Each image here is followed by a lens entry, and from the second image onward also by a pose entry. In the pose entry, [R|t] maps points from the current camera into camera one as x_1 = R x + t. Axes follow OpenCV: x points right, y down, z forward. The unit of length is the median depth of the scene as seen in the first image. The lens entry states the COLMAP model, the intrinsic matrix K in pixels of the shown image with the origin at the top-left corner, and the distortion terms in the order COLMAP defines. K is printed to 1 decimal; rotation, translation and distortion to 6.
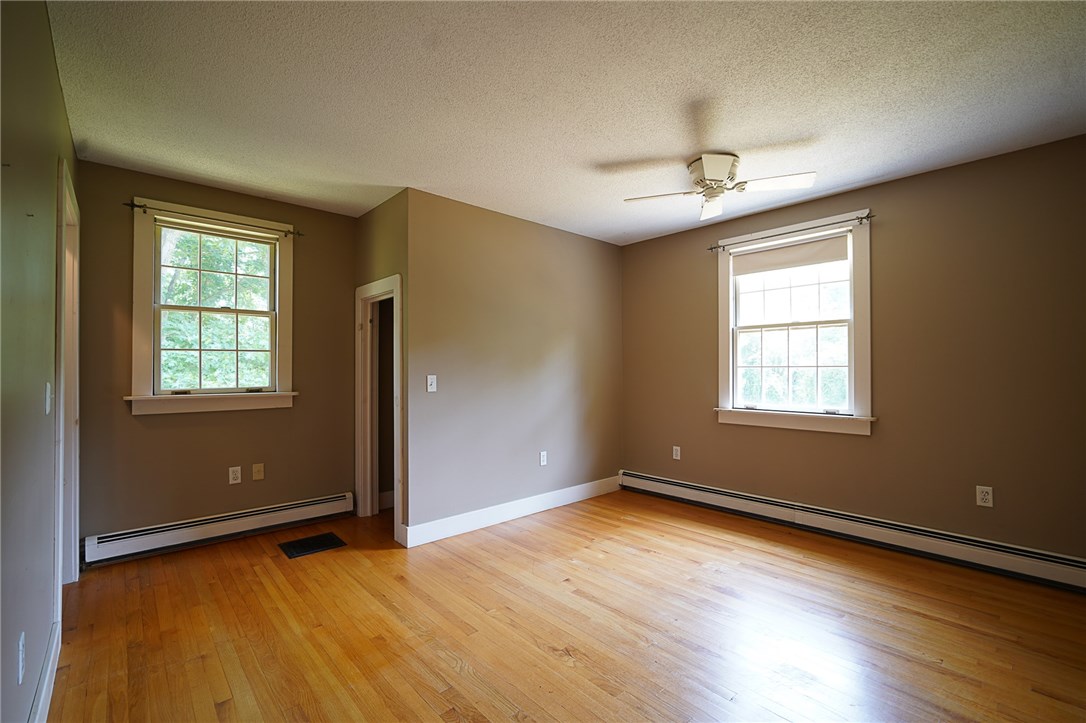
lens RADIAL K [[472.4, 0, 544.4], [0, 472.4, 362.2], [0, 0, 1]] dist [-0.017411, 0.003781]
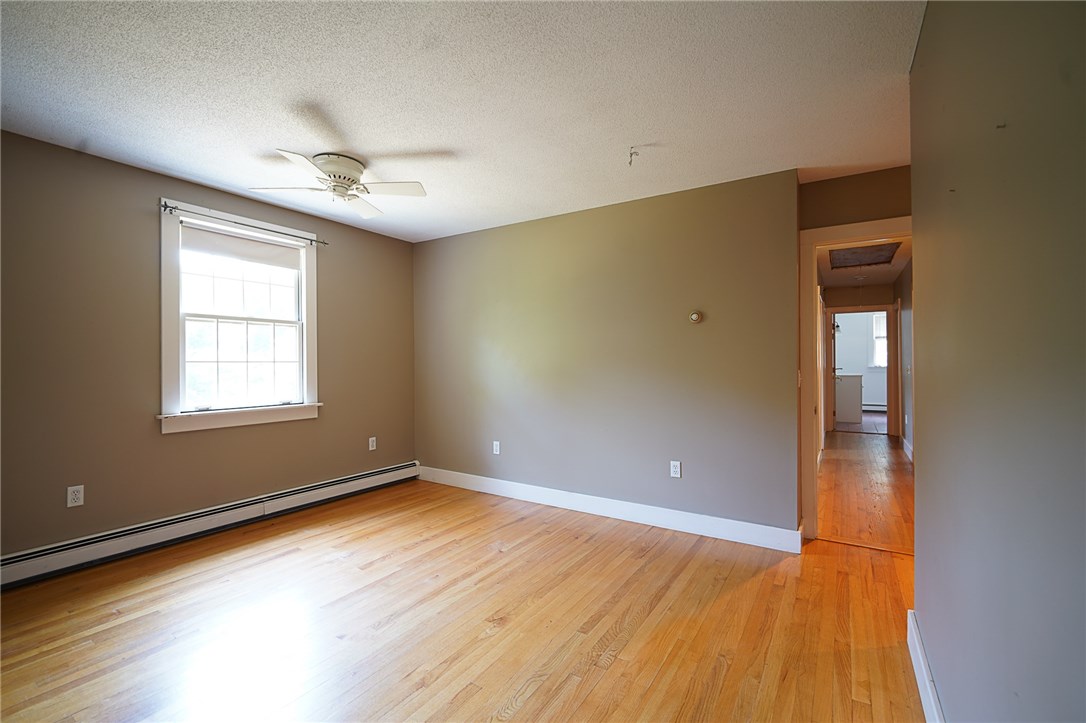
lens RADIAL K [[472.4, 0, 538.2], [0, 472.4, 361.1], [0, 0, 1]] dist [-0.017411, 0.003781]
pose [[-0.262318, 0.010150, 0.964928, -0.594207], [-0.007154, 0.999897, -0.012463, 0.016225], [-0.964955, -0.010172, -0.262218, 0.682909]]
